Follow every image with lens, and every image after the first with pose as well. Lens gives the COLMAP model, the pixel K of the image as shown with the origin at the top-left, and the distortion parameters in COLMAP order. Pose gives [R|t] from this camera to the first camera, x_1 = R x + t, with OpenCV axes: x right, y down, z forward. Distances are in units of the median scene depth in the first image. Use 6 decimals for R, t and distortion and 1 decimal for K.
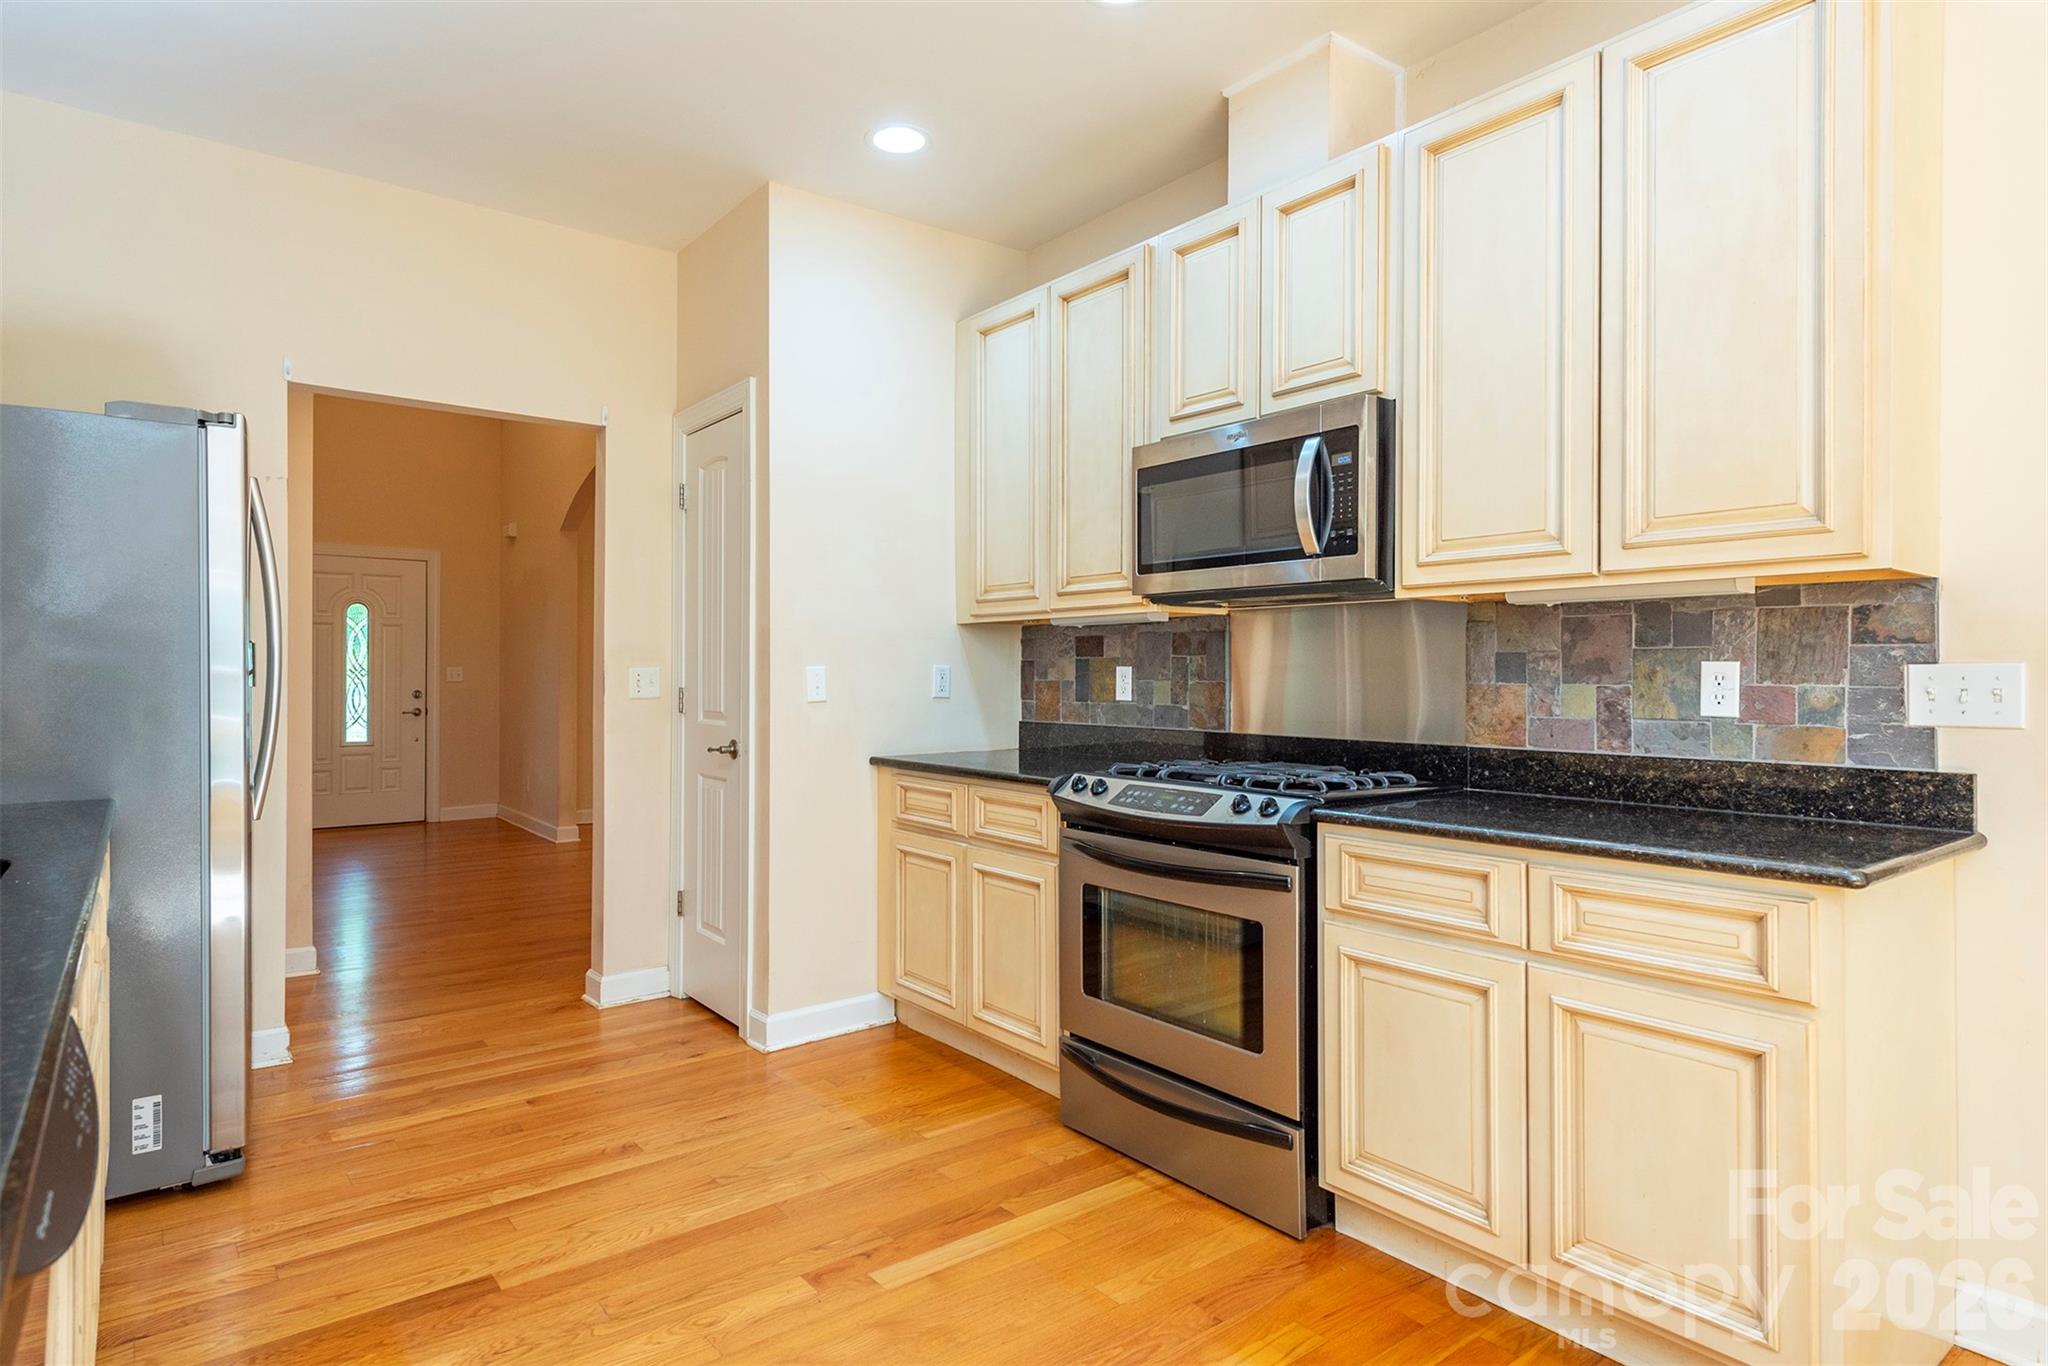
lens RADIAL K [[1122.9, 0, 1025.6], [0, 1122.9, 673.1], [0, 0, 1]] dist [0.002818, -0.000585]
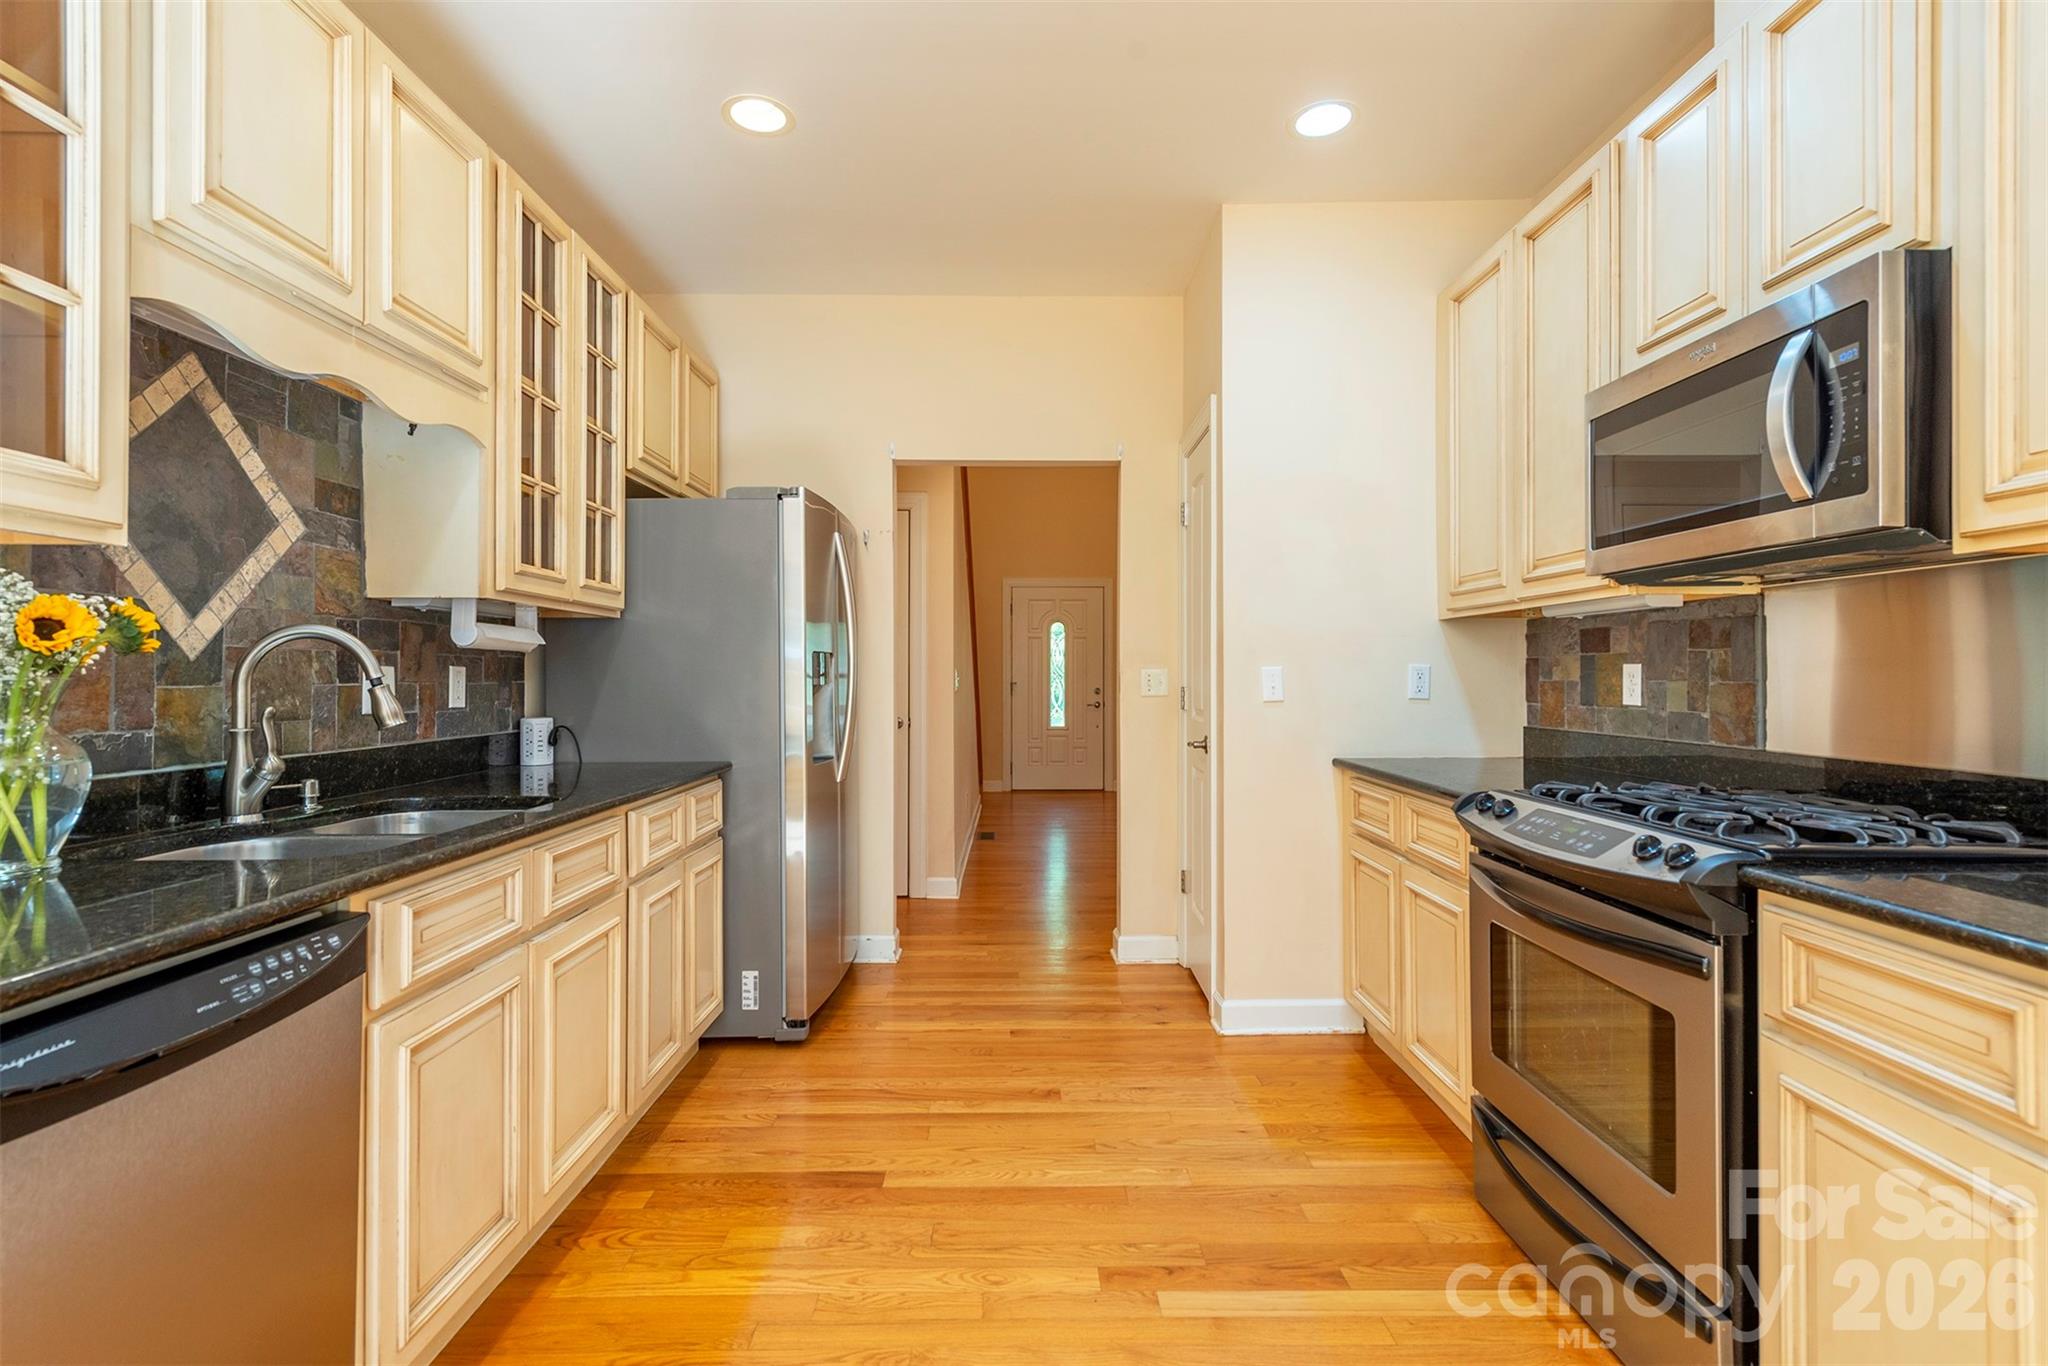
lens RADIAL K [[974.6, 0, 1018.5], [0, 974.6, 674.7], [0, 0, 1]] dist [0.029226, -0.021784]
pose [[0.788746, -0.003088, -0.614712, 0.215615], [0.003561, 0.999994, -0.000454, 0.000998], [0.614709, -0.001831, 0.788752, 0.191437]]
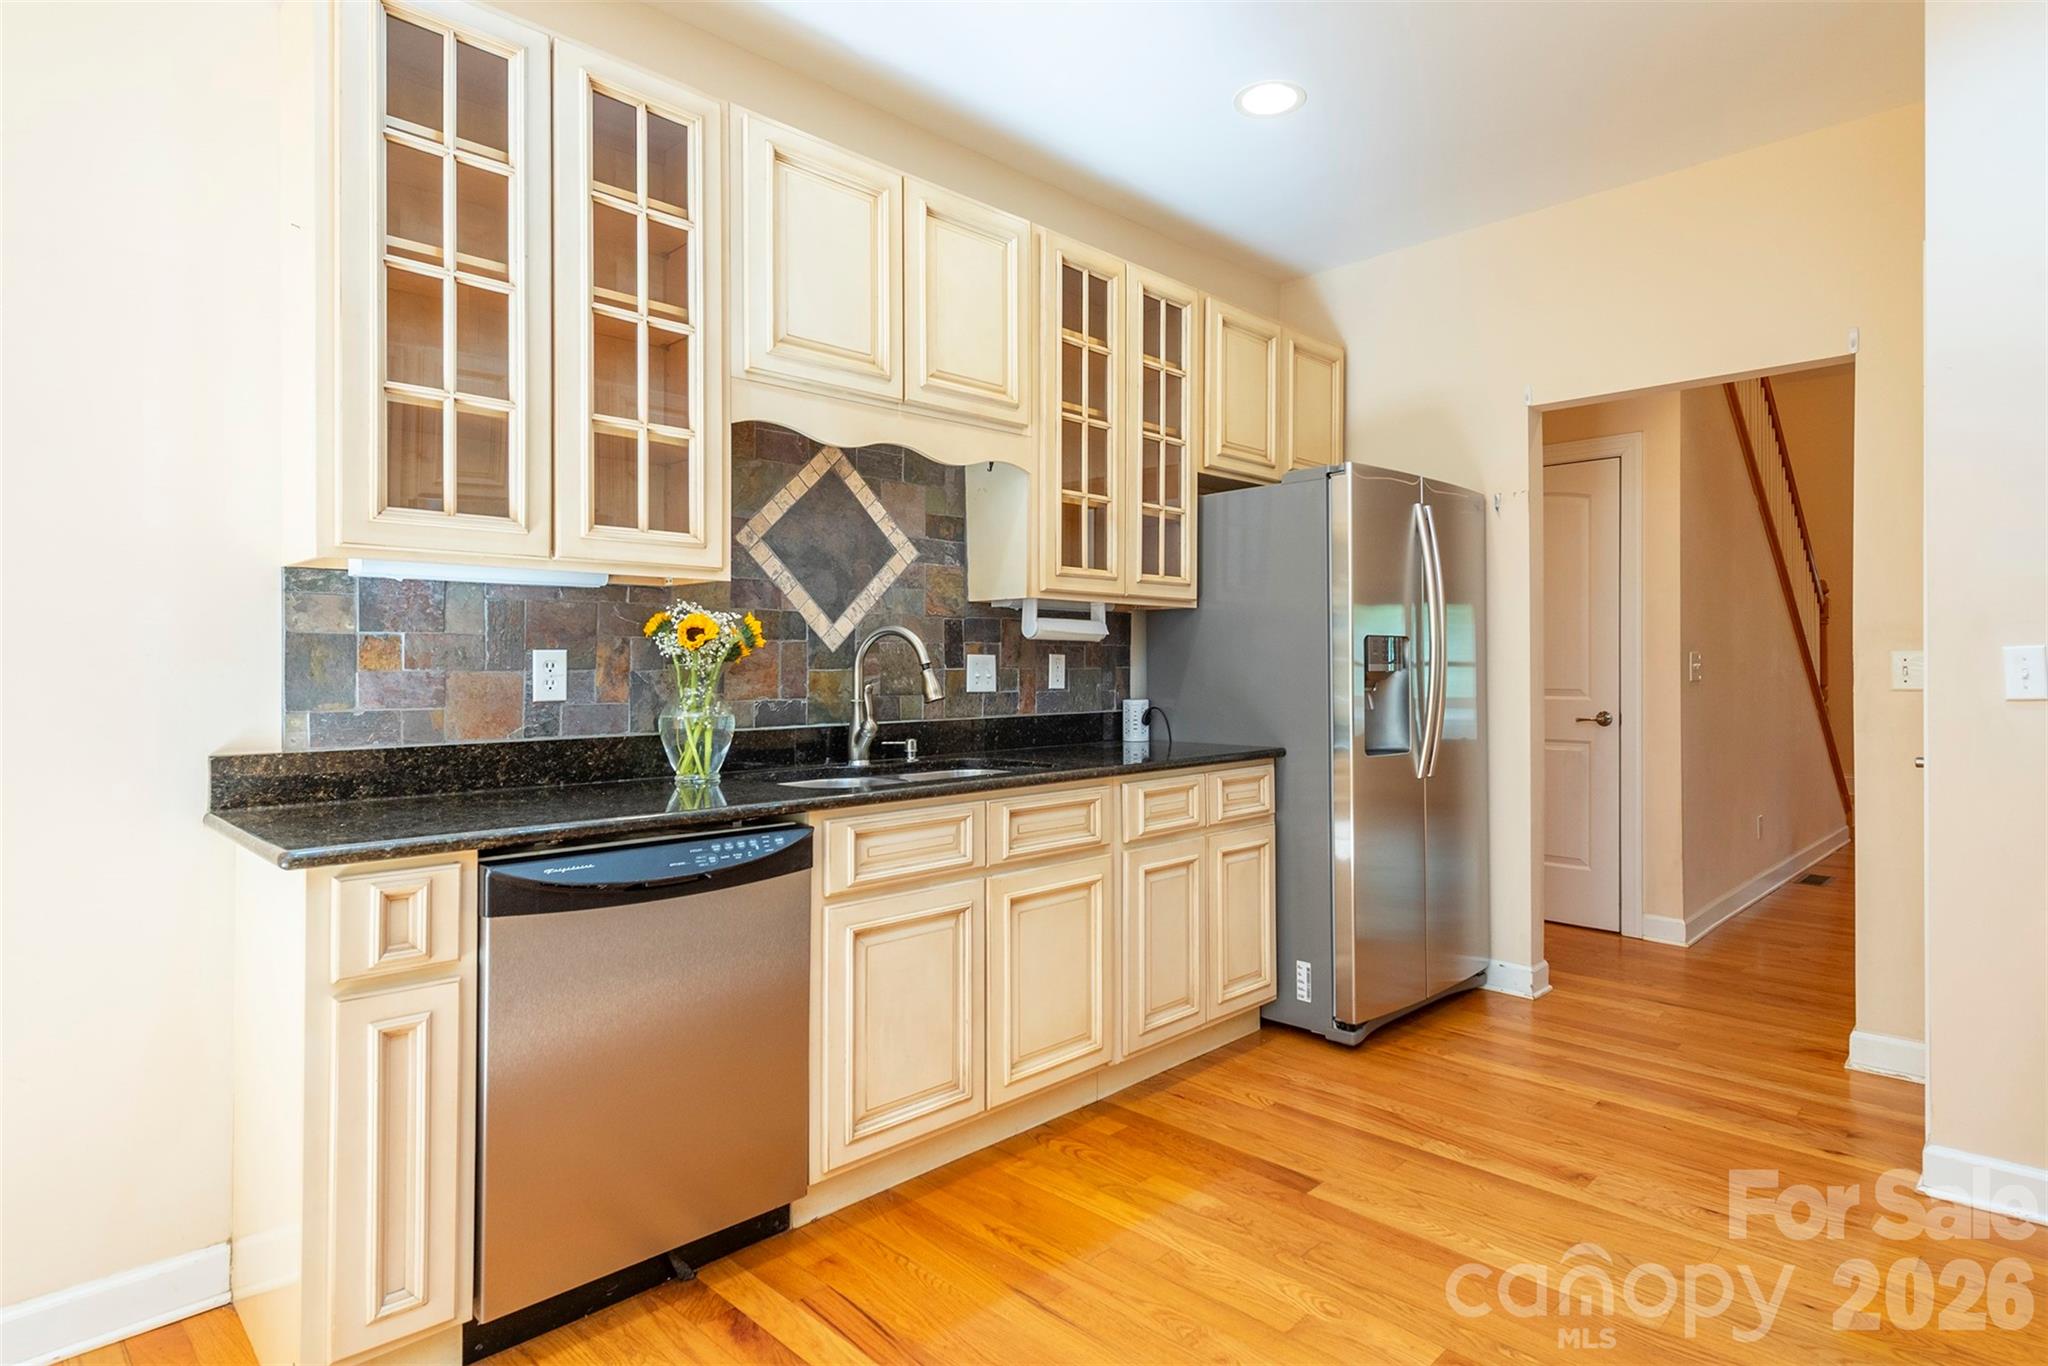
lens RADIAL K [[1087.4, 0, 1078.8], [0, 1087.4, 663.9], [0, 0, 1]] dist [0.021124, 0.000008]
pose [[0.142147, -0.002534, -0.989842, 0.448079], [0.005300, 0.999984, -0.001799, 0.003939], [0.989831, -0.004991, 0.142158, 0.445484]]
